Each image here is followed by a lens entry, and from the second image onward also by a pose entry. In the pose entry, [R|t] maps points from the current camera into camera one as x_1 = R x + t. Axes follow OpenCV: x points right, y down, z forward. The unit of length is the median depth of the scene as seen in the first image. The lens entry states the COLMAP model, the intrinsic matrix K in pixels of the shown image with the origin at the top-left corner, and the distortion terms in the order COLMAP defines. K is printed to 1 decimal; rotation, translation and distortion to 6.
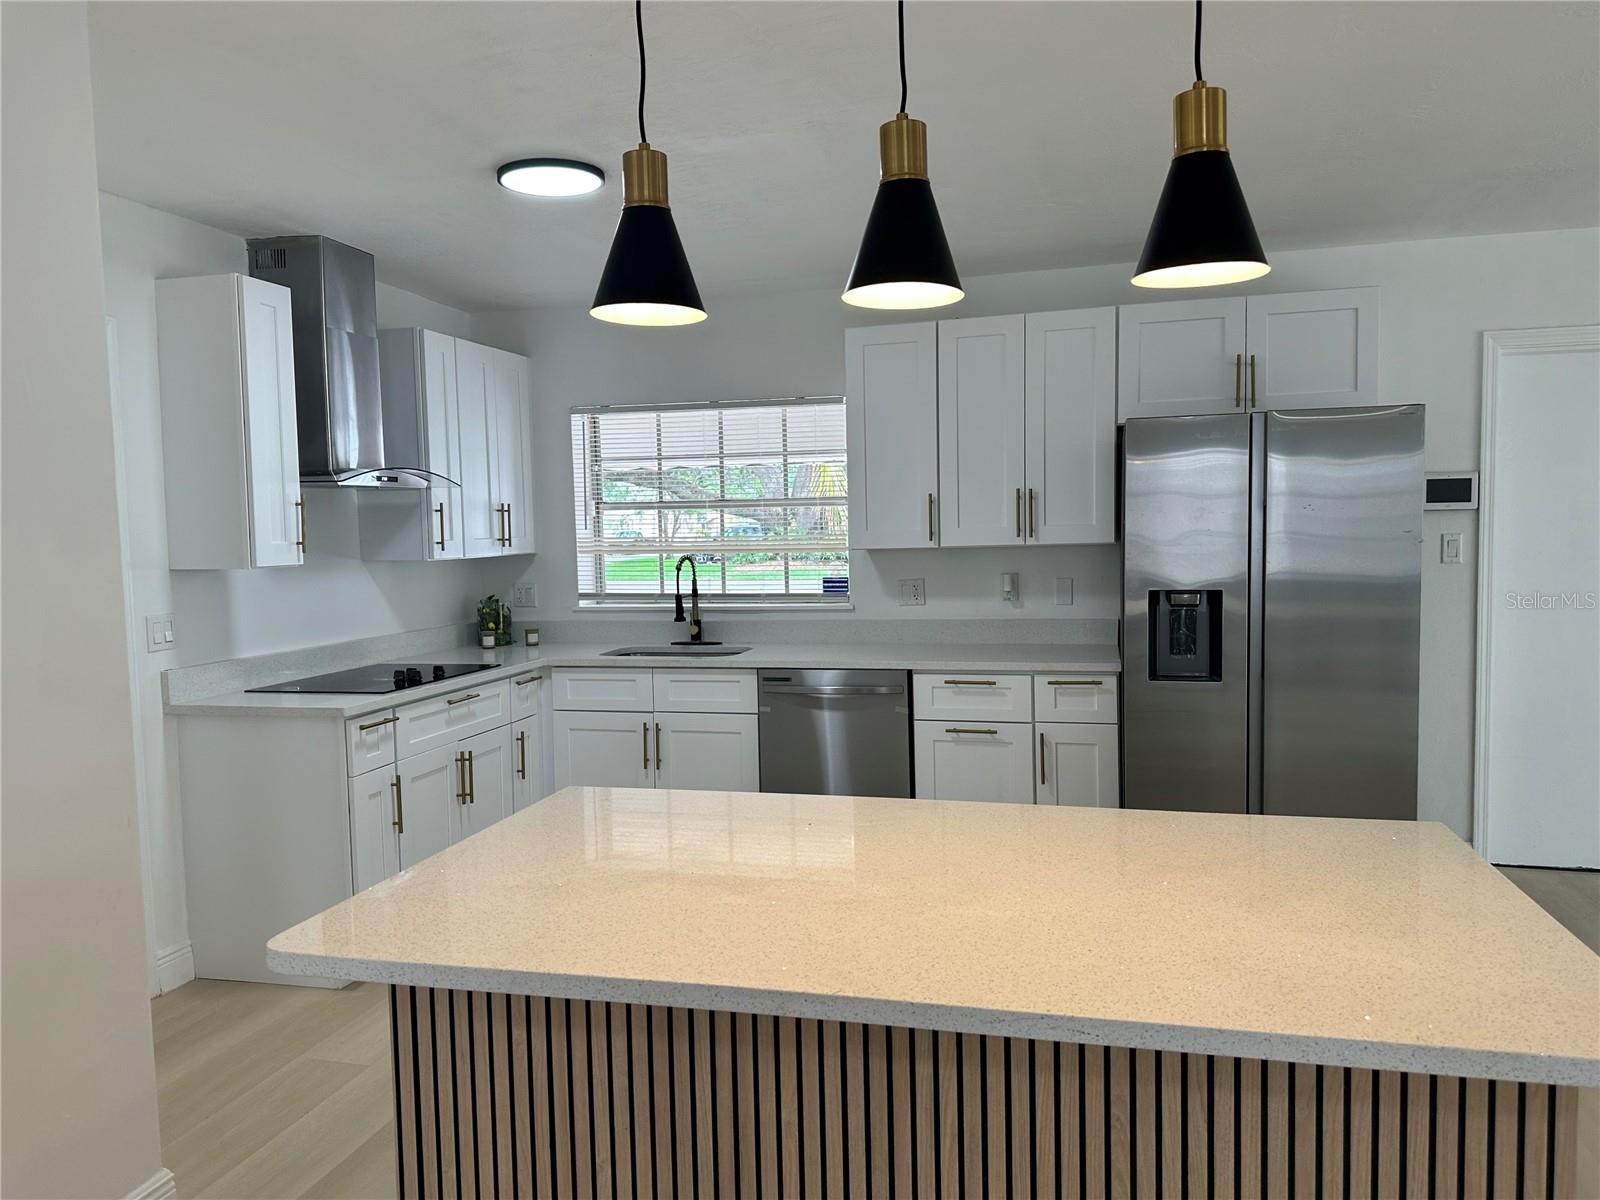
lens RADIAL K [[1134.7, 0, 796.5], [0, 1134.7, 605.9], [0, 0, 1]] dist [0.135359, -0.225936]
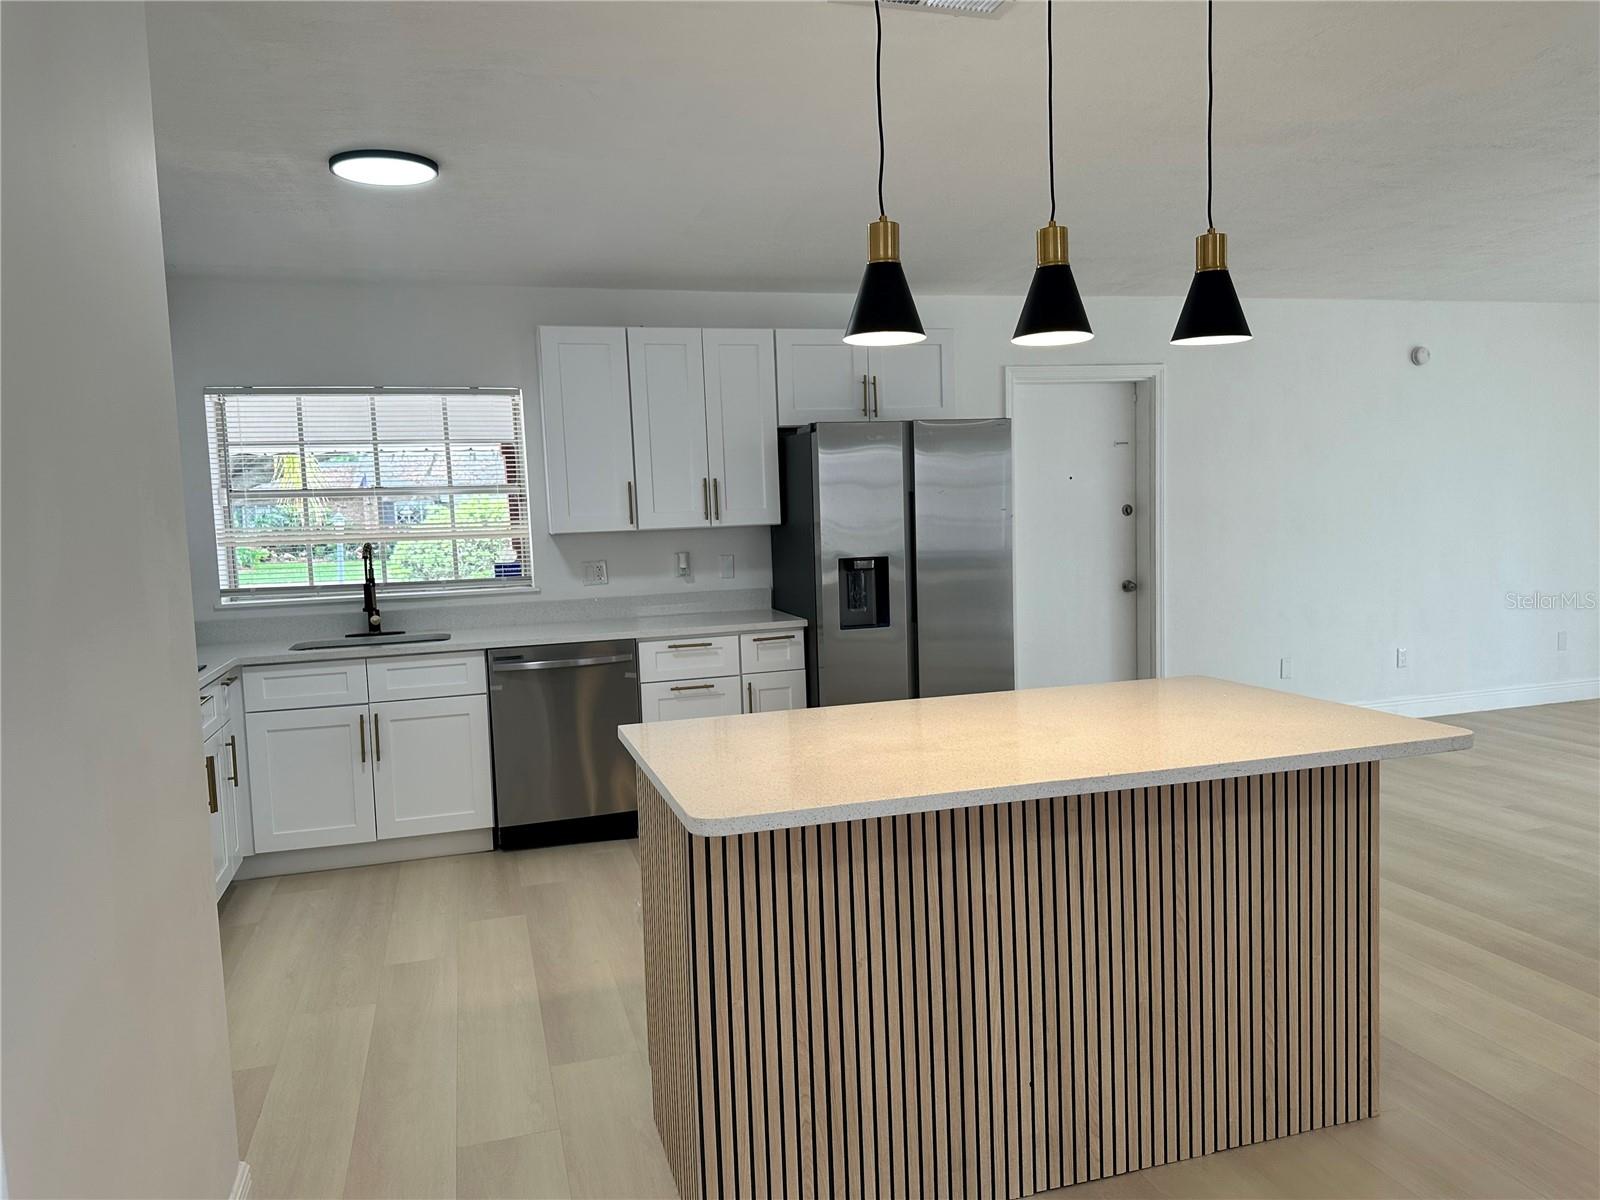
lens RADIAL K [[1147.3, 0, 795.4], [0, 1147.3, 596.4], [0, 0, 1]] dist [0.197022, -0.422447]
pose [[0.854825, -0.048505, 0.516645, -0.334494], [0.052887, 0.998581, 0.006246, 0.015064], [-0.516215, 0.021984, 0.856177, -0.051725]]
